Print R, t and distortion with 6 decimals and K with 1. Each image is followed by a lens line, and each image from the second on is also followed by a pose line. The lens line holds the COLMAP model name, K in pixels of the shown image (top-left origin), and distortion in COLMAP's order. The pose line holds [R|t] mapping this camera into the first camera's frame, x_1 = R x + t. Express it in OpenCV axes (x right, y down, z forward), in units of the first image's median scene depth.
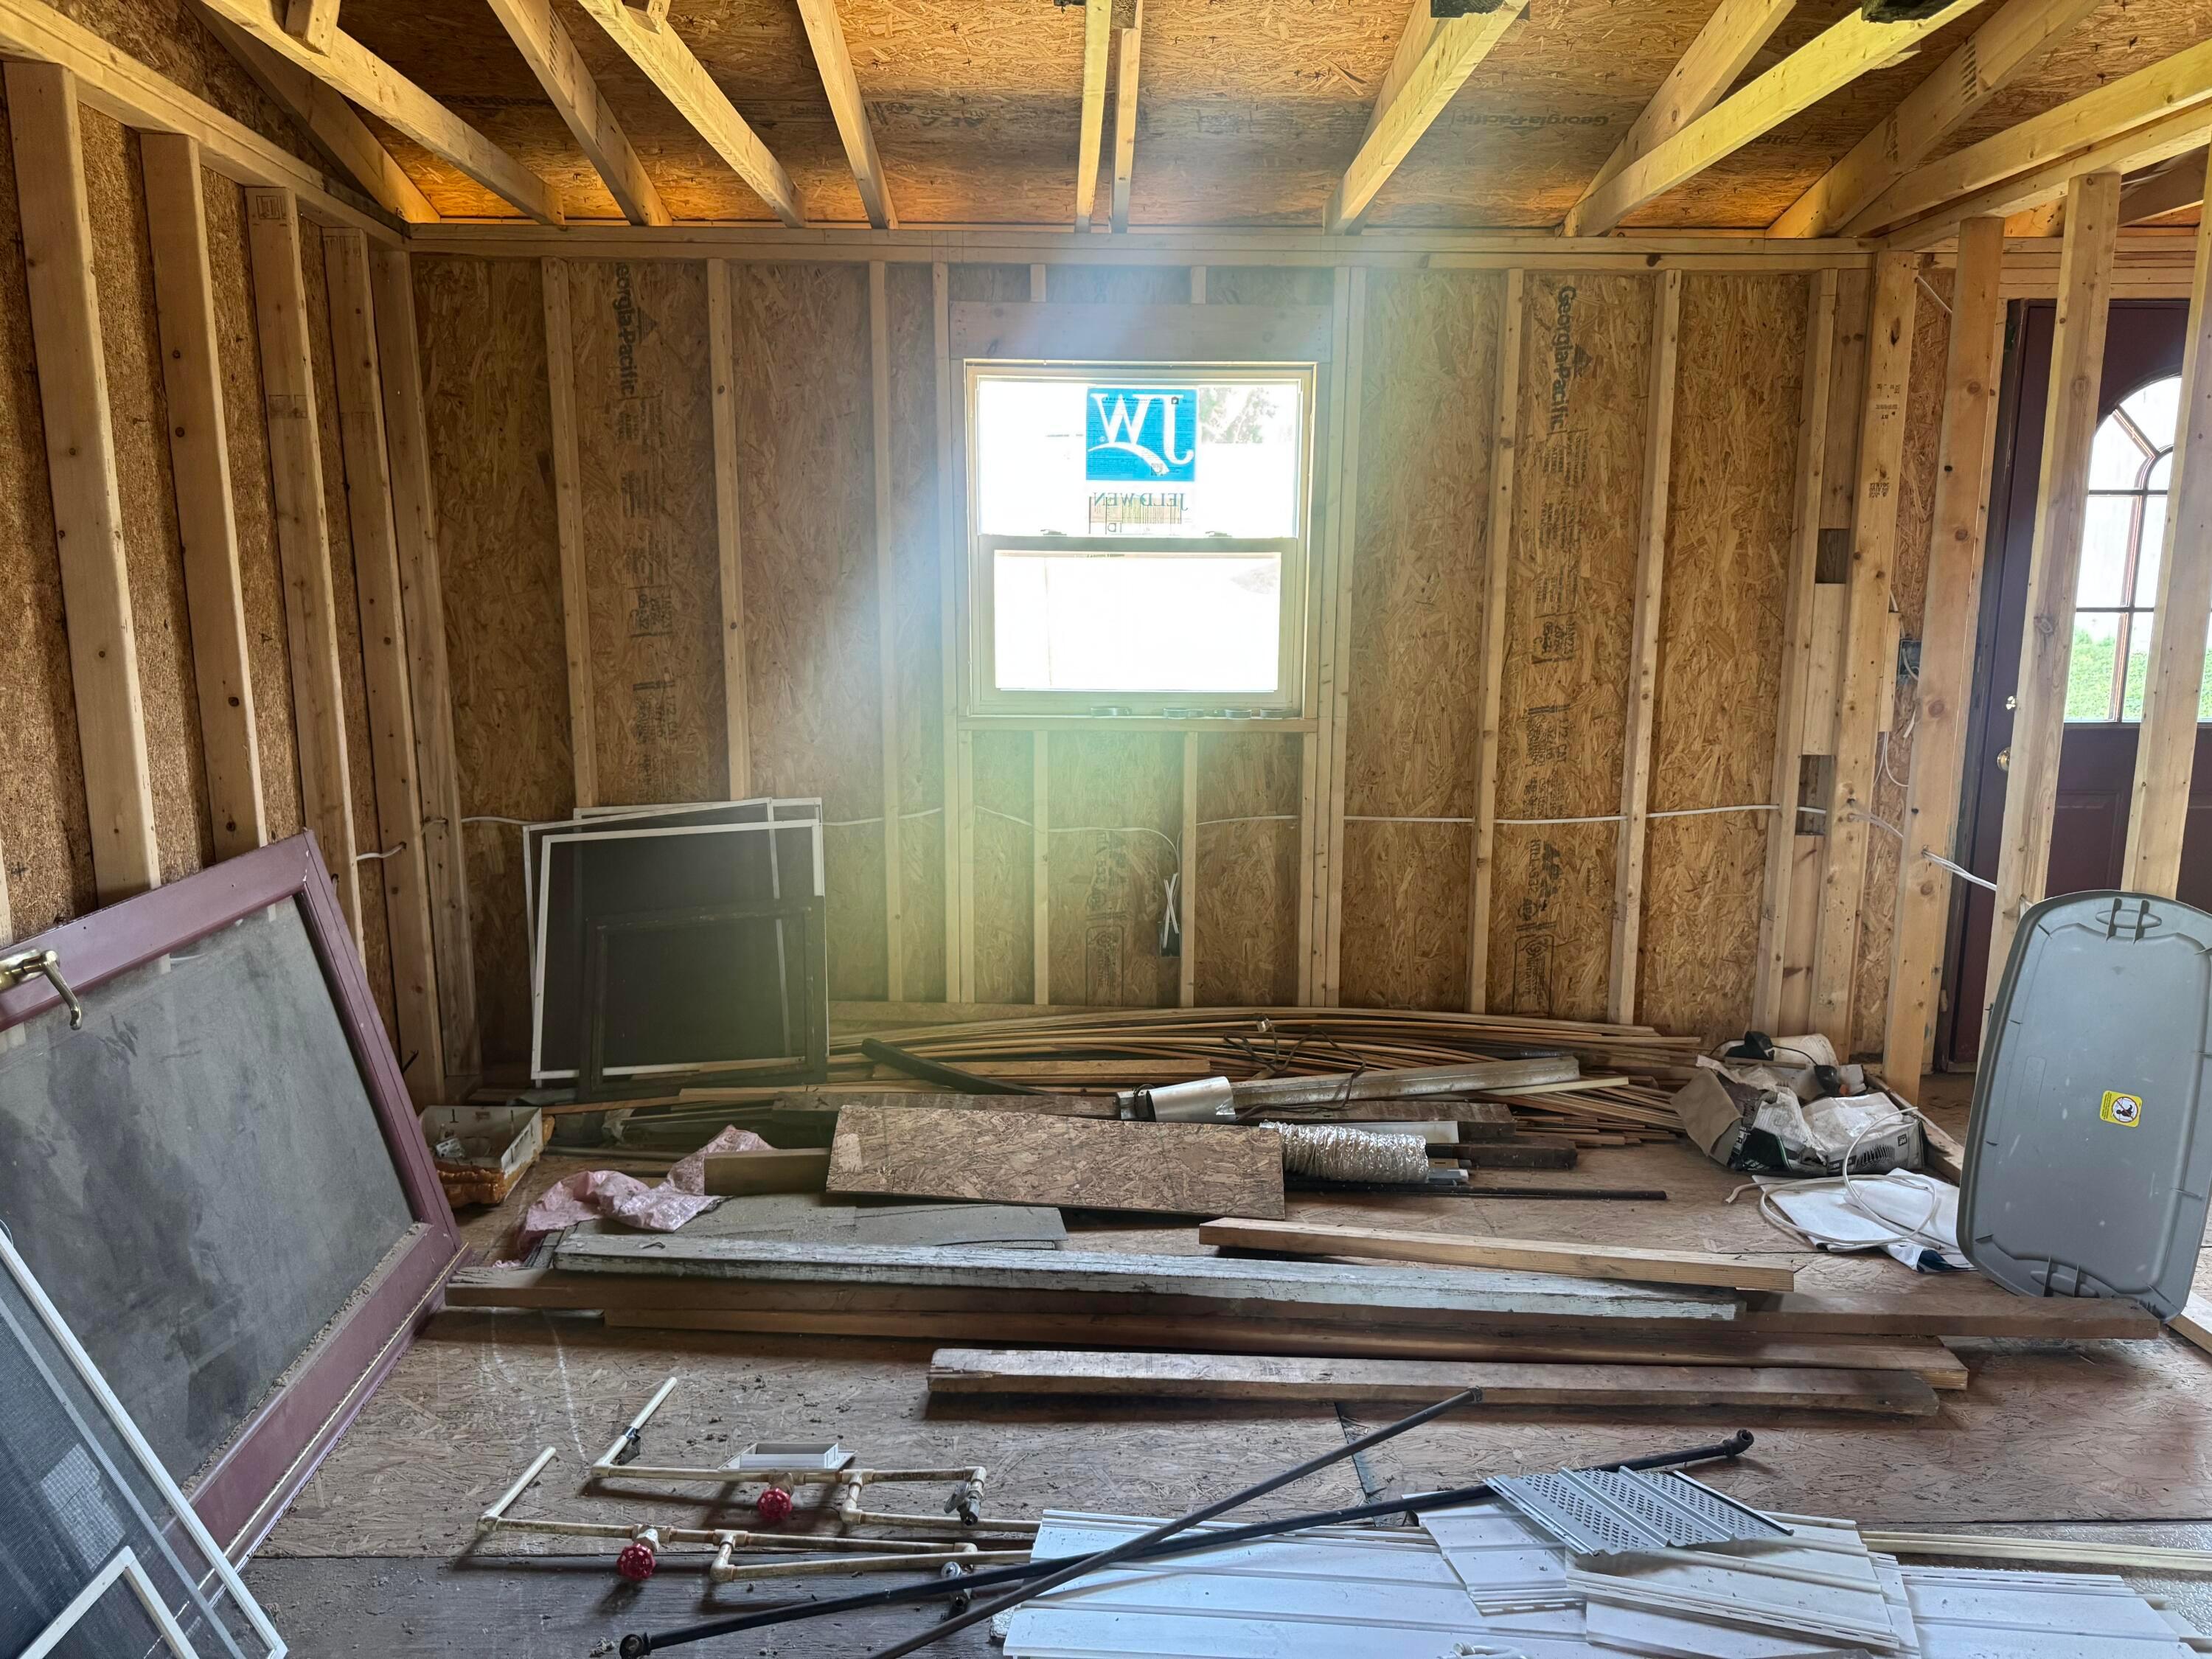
lens RADIAL K [[1538.7, 0, 1103.6], [0, 1538.7, 844.7], [0, 0, 1]] dist [0.034721, -0.038601]
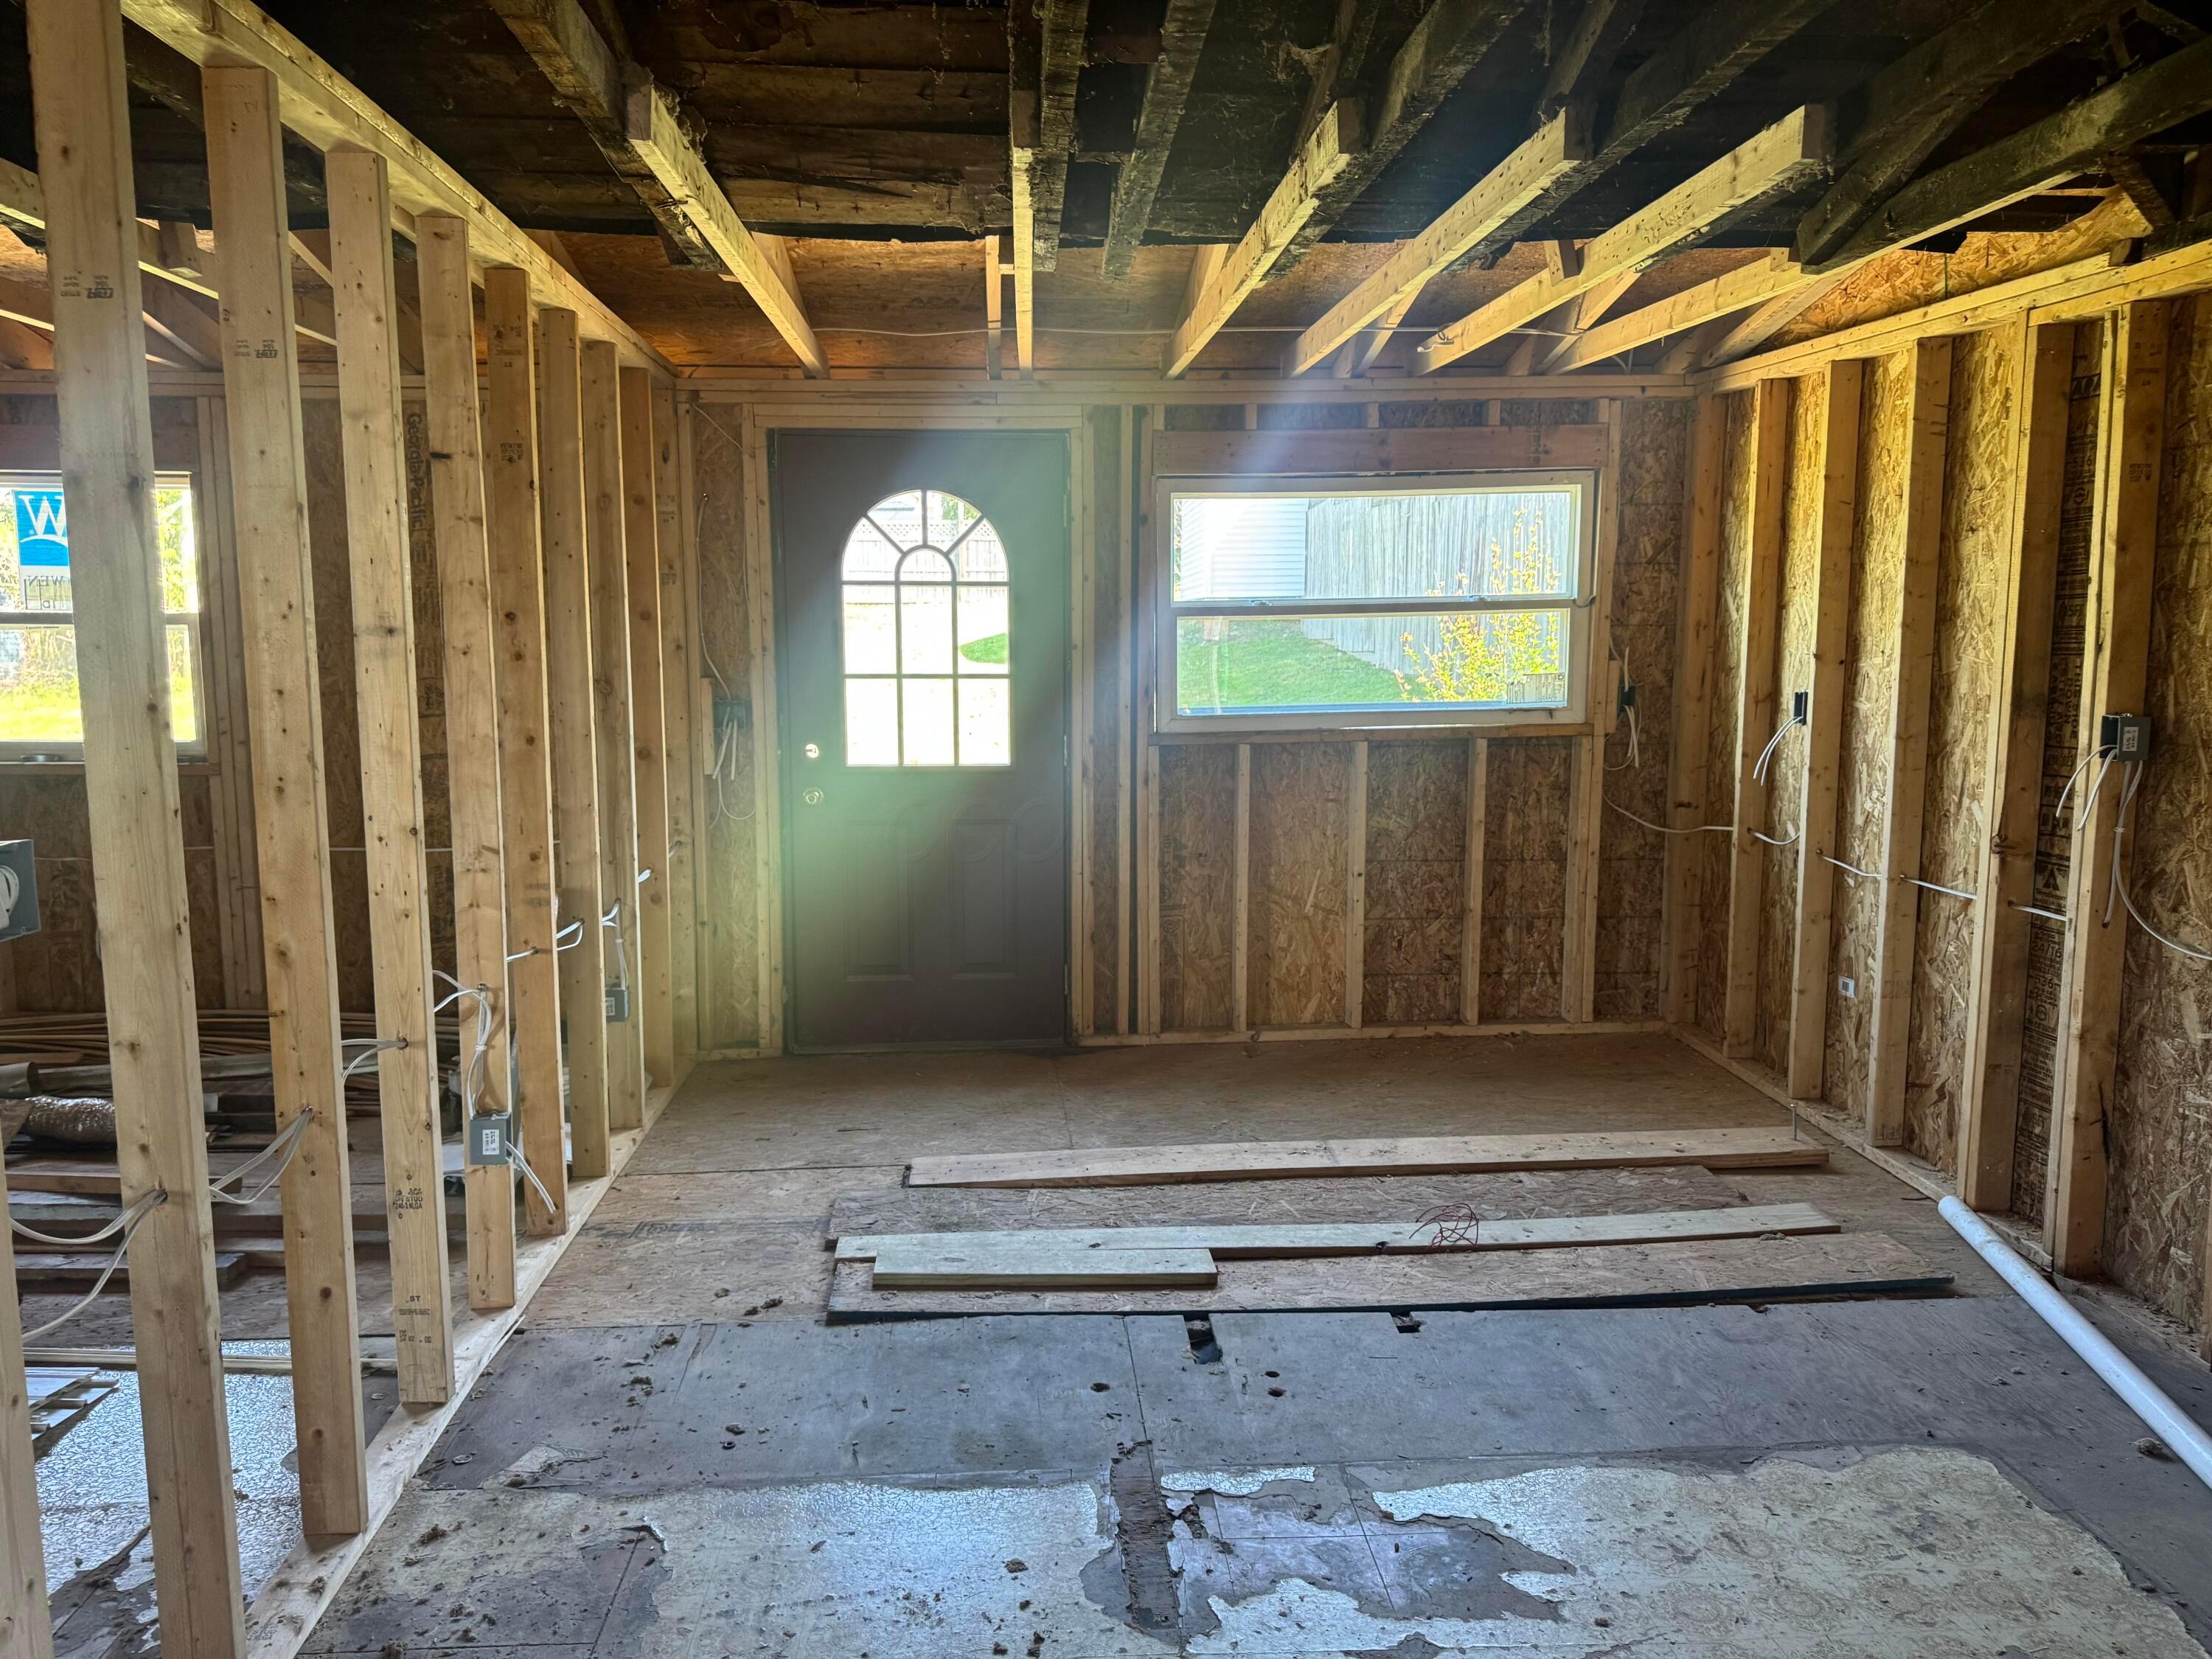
lens RADIAL K [[1538.7, 0, 1106.9], [0, 1538.7, 826.1], [0, 0, 1]] dist [0.034721, -0.038601]
pose [[0.997311, -0.007477, 0.072909, 0.741599], [0.011206, 0.998642, -0.050877, 0.034758], [-0.072429, 0.051557, 0.996040, -0.244353]]
